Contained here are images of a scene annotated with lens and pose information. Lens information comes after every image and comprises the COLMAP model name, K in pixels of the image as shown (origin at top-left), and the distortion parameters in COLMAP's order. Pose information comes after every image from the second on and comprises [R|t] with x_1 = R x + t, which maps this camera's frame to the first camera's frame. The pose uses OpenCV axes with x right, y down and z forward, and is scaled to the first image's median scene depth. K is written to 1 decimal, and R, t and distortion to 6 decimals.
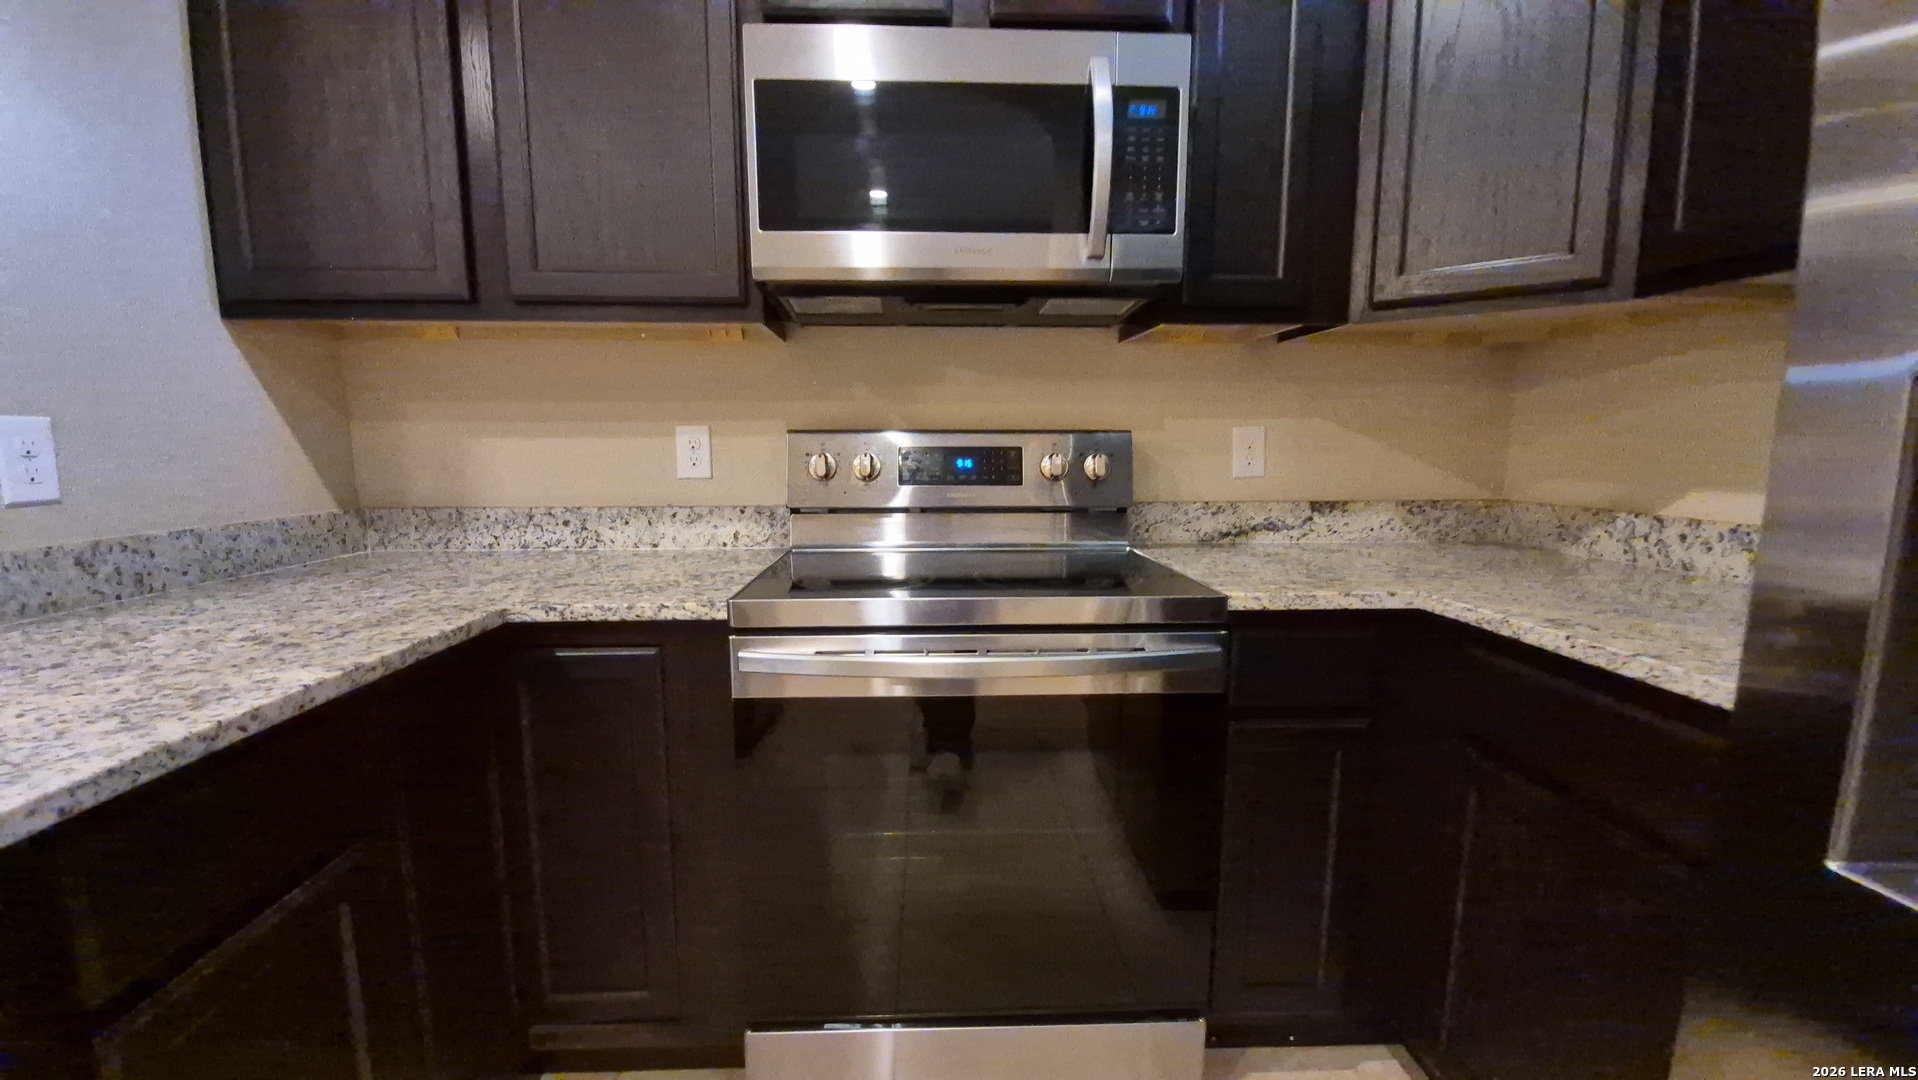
lens RADIAL K [[770.7, 0, 952.0], [0, 770.7, 546.9], [0, 0, 1]] dist [-0.001565, -0.010043]
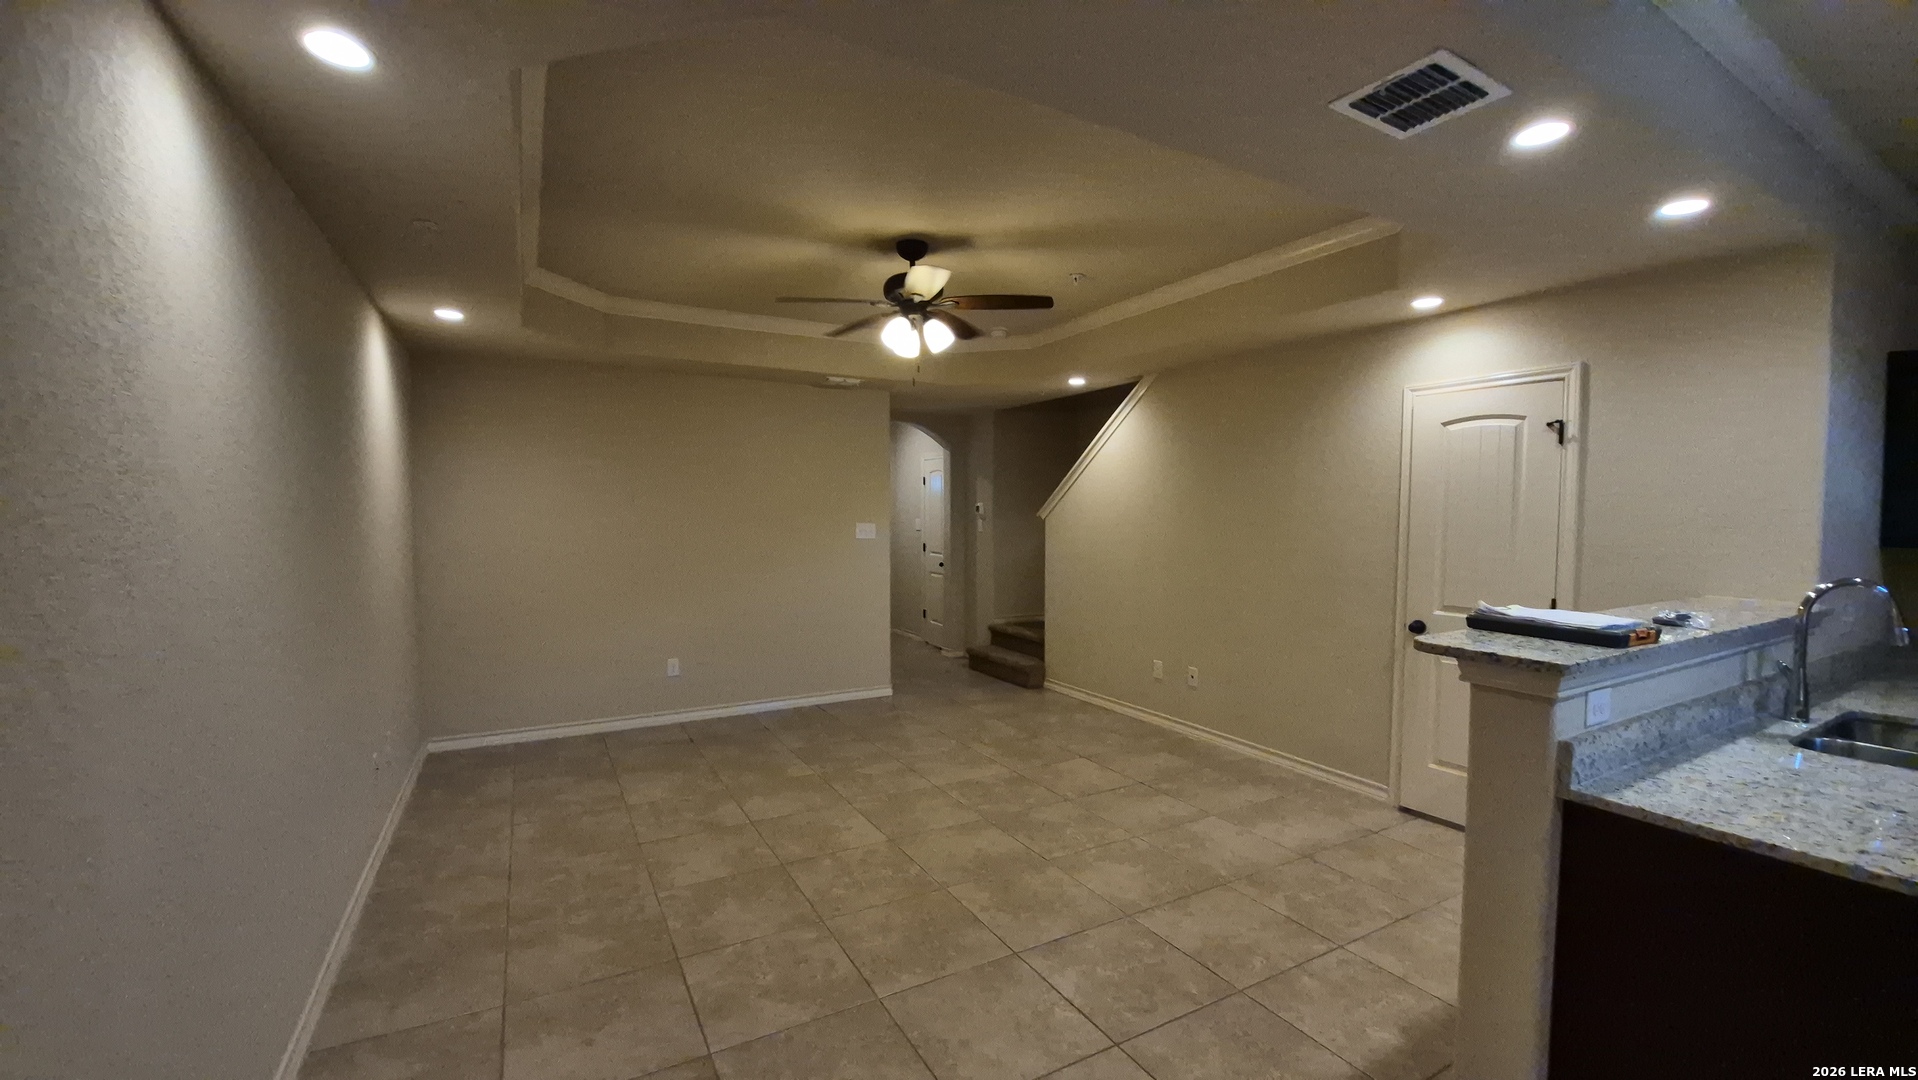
lens RADIAL K [[770.7, 0, 952.0], [0, 770.7, 546.9], [0, 0, 1]] dist [-0.001565, -0.010043]
pose [[0.437663, 0.045661, -0.897979, -0.170020], [-0.129153, 0.991545, -0.012528, 0.051837], [0.889815, 0.121460, 0.439860, -1.886521]]
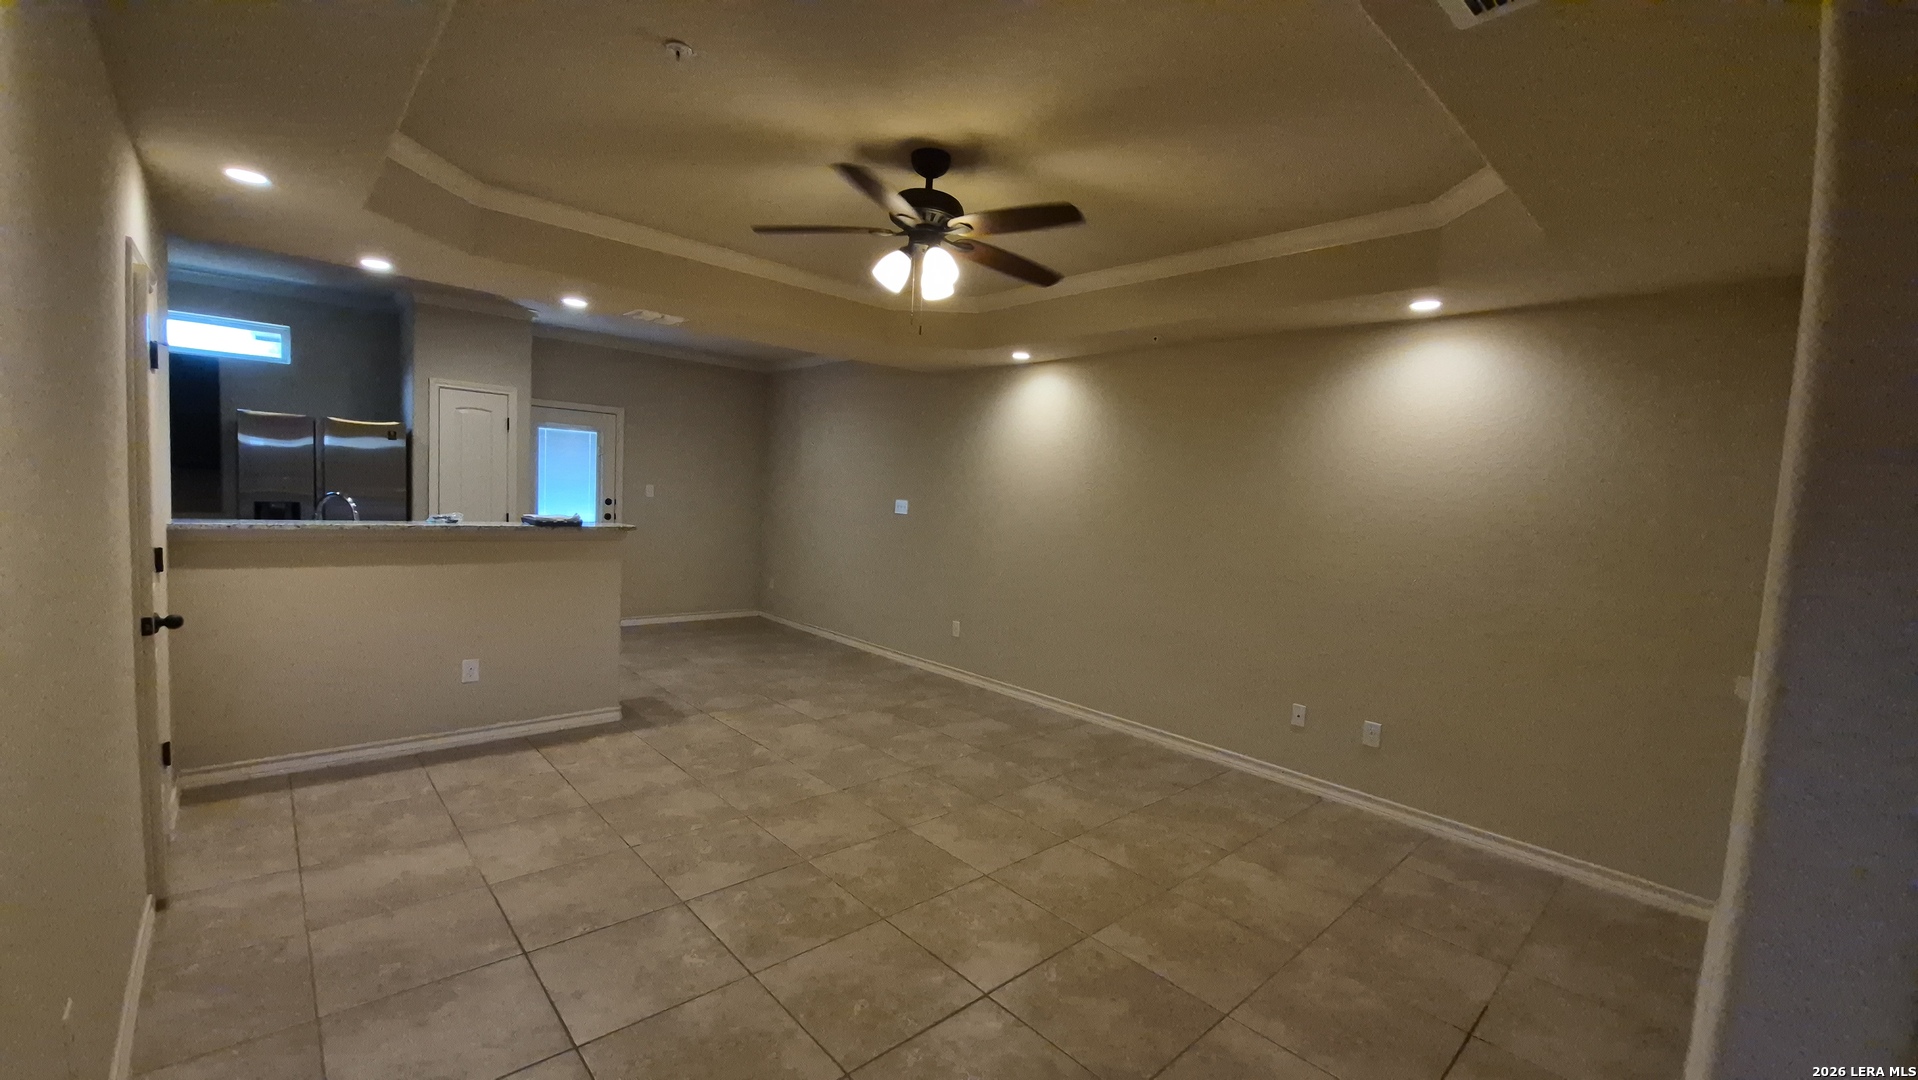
lens RADIAL K [[770.7, 0, 952.0], [0, 770.7, 546.9], [0, 0, 1]] dist [-0.001565, -0.010043]
pose [[-0.631751, -0.091917, 0.769702, -3.637052], [0.055142, 0.985101, 0.162898, -0.217489], [-0.773207, 0.145354, -0.617270, 0.020207]]
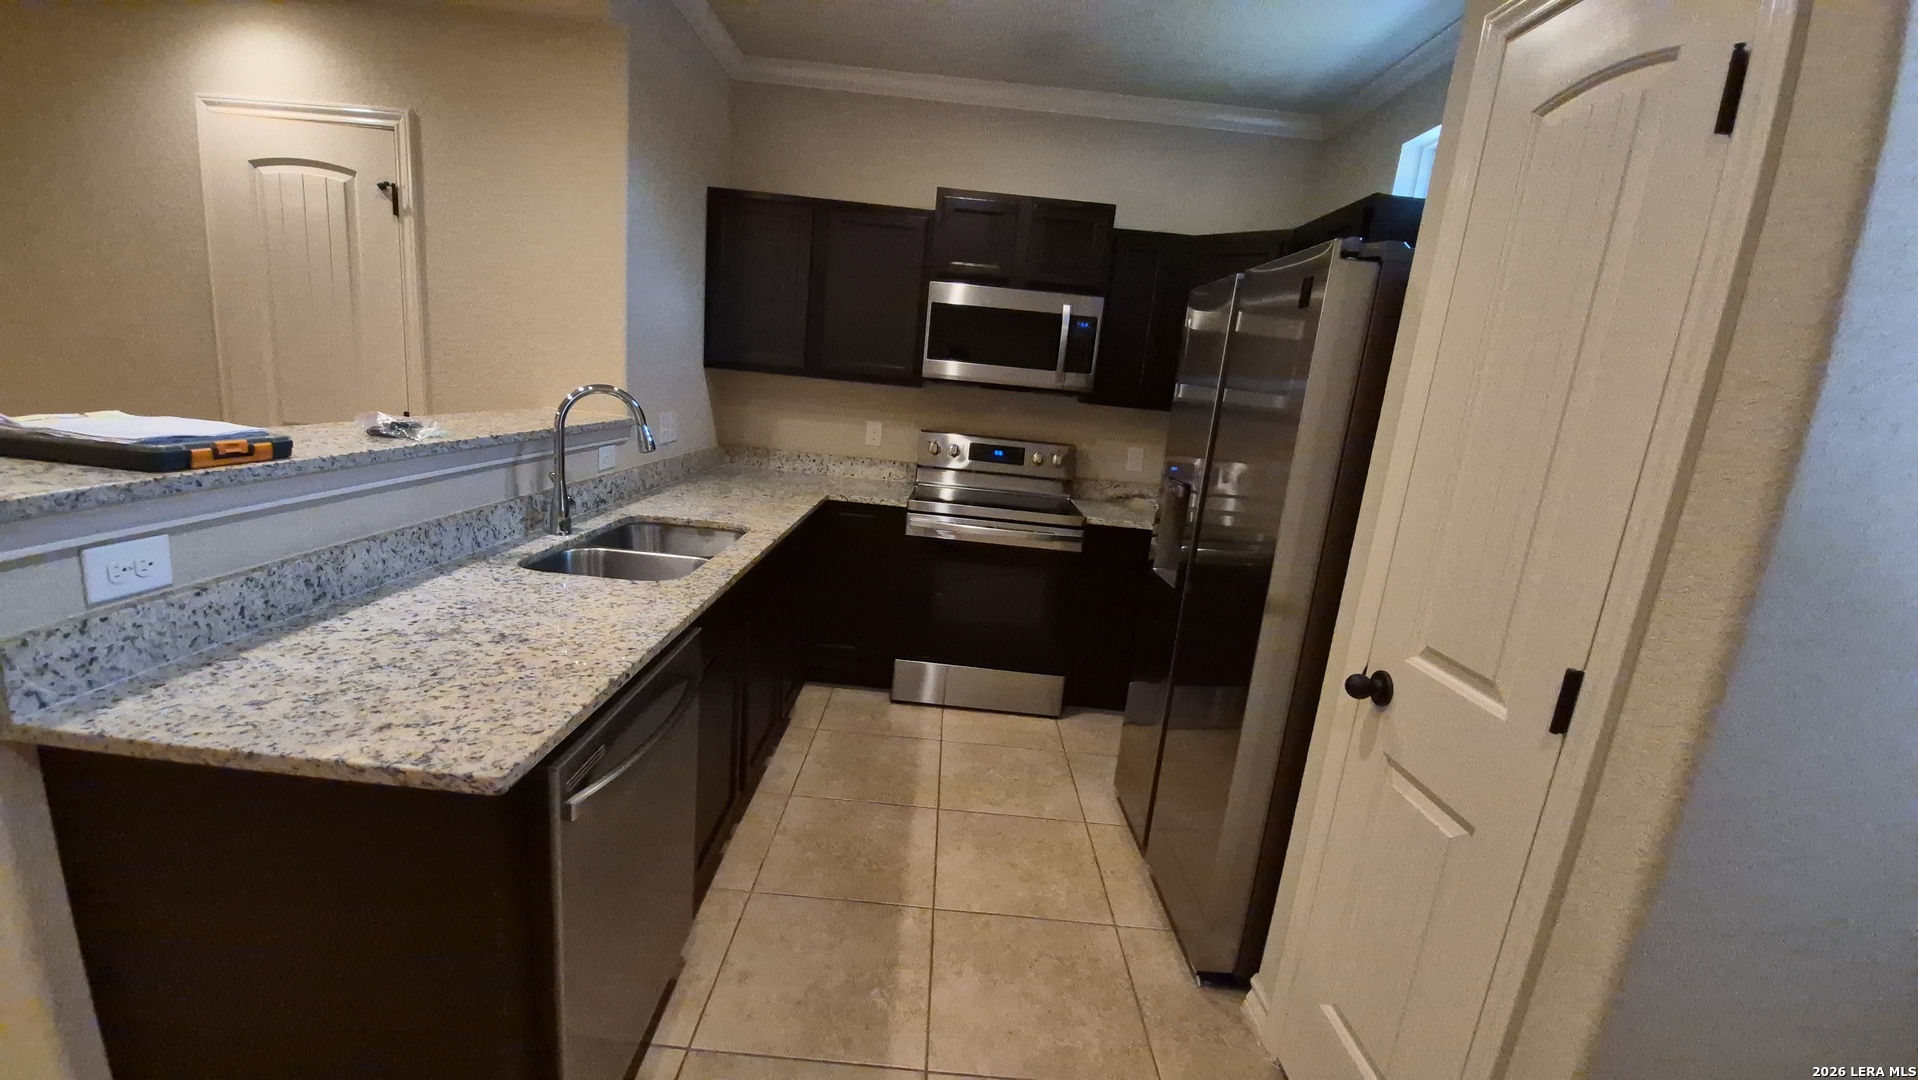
lens RADIAL K [[770.7, 0, 952.0], [0, 770.7, 546.9], [0, 0, 1]] dist [-0.001565, -0.010043]
pose [[0.993138, 0.107092, -0.047002, 0.015515], [-0.103229, 0.991588, 0.078089, 0.000569], [0.054969, -0.072701, 0.995838, -1.234580]]
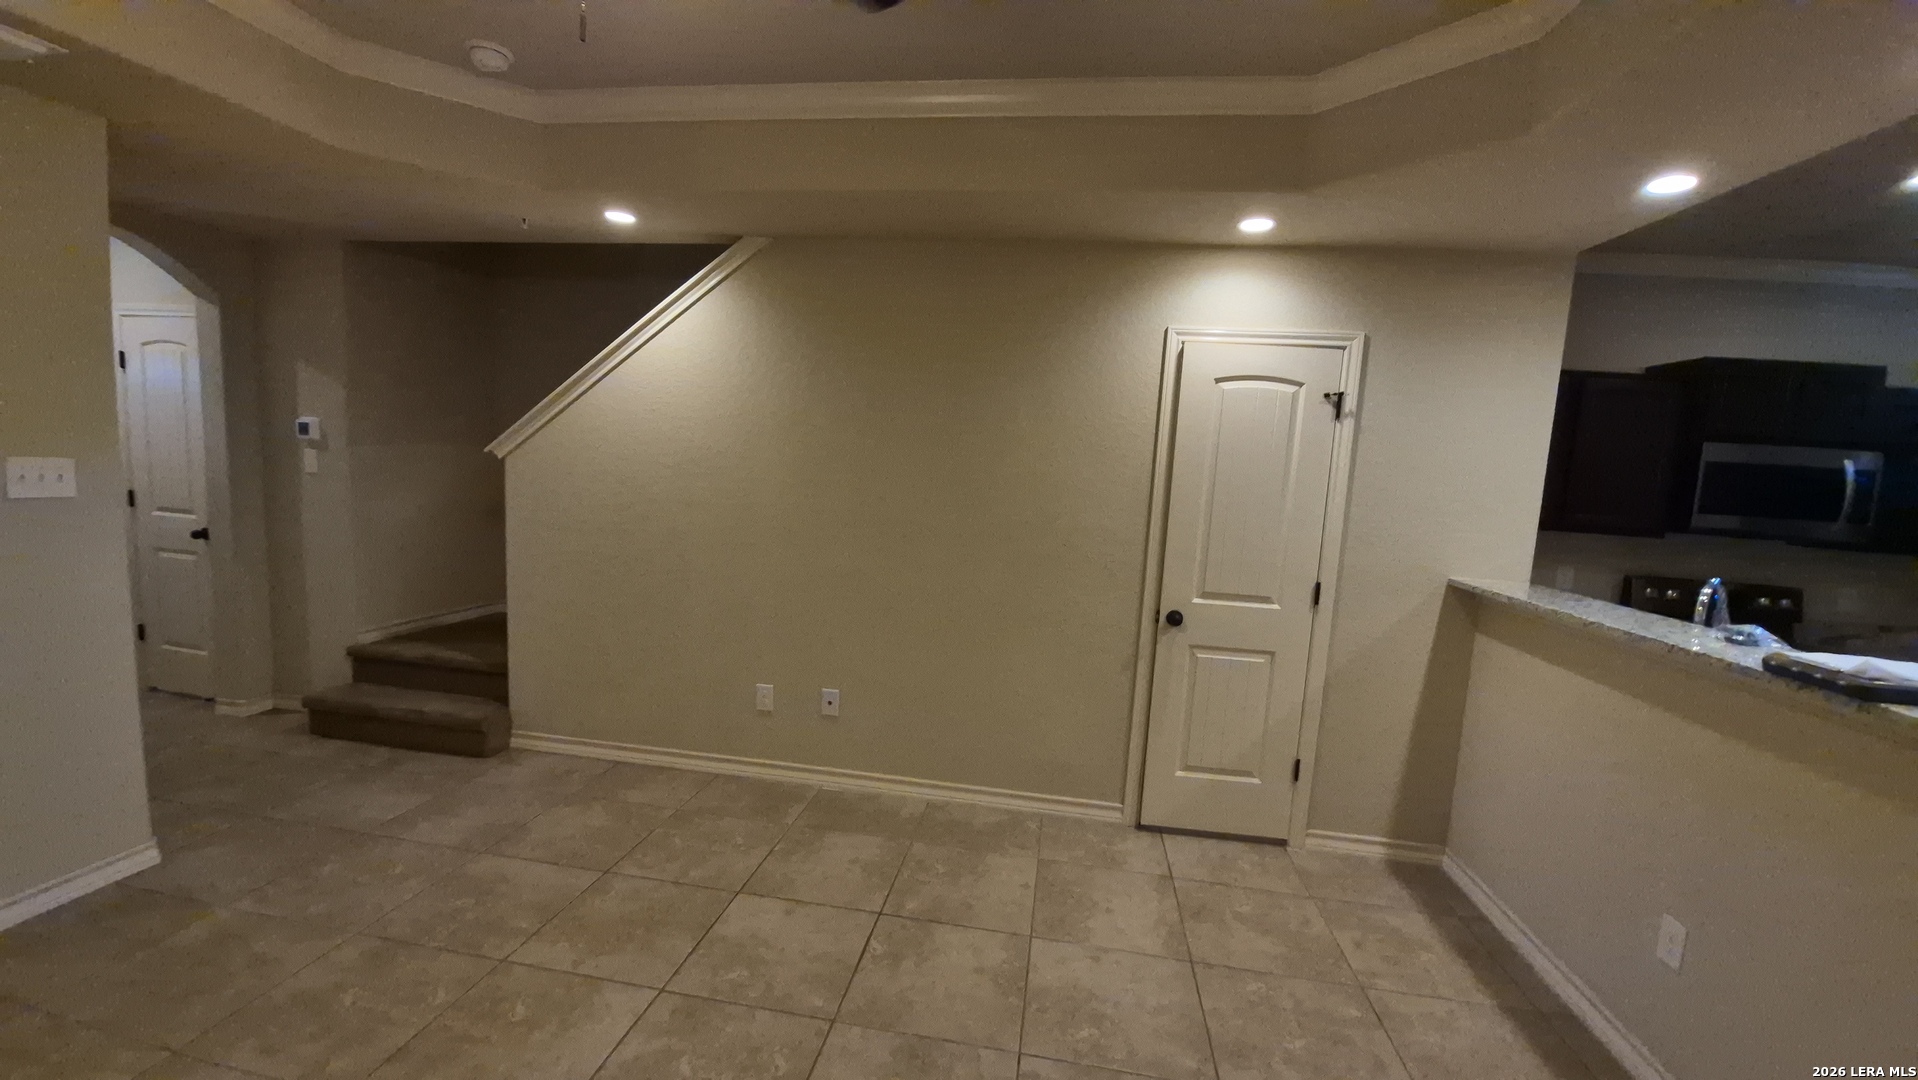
lens RADIAL K [[756.1, 0, 954.3], [0, 756.1, 550.5], [0, 0, 1]] dist [-0.001670, -0.008568]
pose [[0.975177, 0.081209, -0.205997, -1.728951], [-0.087721, 0.995887, -0.022662, 0.002122], [0.203310, 0.040170, 0.978290, -1.614447]]
